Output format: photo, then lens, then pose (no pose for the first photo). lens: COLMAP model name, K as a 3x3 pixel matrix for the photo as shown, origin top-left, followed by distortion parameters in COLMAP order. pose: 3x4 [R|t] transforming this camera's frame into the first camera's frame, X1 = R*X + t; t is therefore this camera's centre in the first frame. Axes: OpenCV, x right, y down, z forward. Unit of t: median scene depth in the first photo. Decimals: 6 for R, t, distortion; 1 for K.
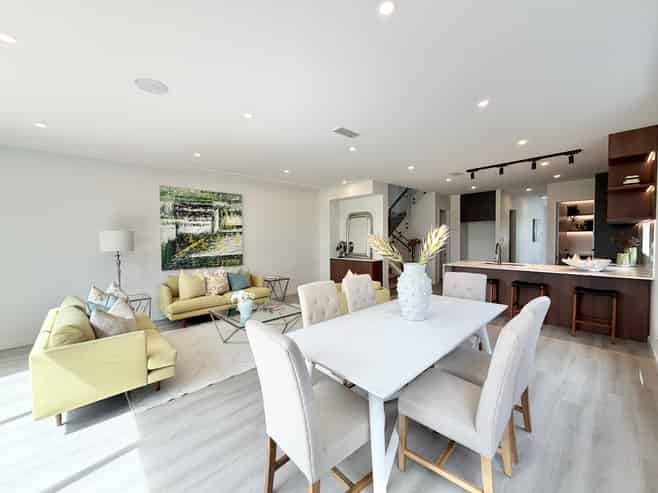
lens RADIAL K [[262.8, 0, 322.1], [0, 262.8, 244.9], [0, 0, 1]] dist [0.002443, 0.000113]
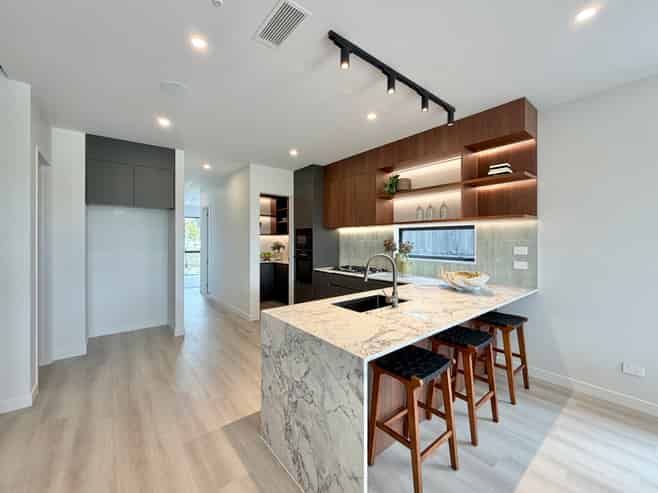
lens RADIAL K [[262.8, 0, 322.1], [0, 262.8, 244.9], [0, 0, 1]] dist [0.002443, 0.000113]
pose [[0.065515, -0.010625, 0.997795, 0.228285], [0.021244, 0.999732, 0.009251, -0.025520], [-0.997625, 0.020591, 0.065723, 1.008544]]
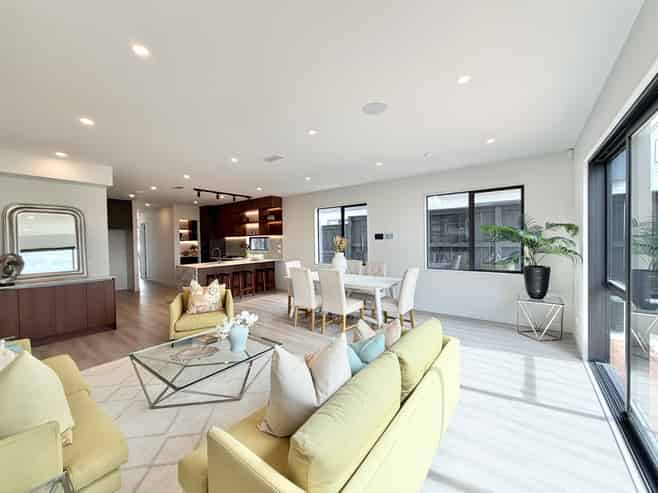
lens RADIAL K [[262.8, 0, 322.1], [0, 262.8, 244.9], [0, 0, 1]] dist [0.002443, 0.000113]
pose [[-0.166146, -0.009816, 0.986052, -0.750273], [0.038948, 0.999105, 0.016508, -0.023059], [-0.985332, 0.041147, -0.165615, 0.643092]]
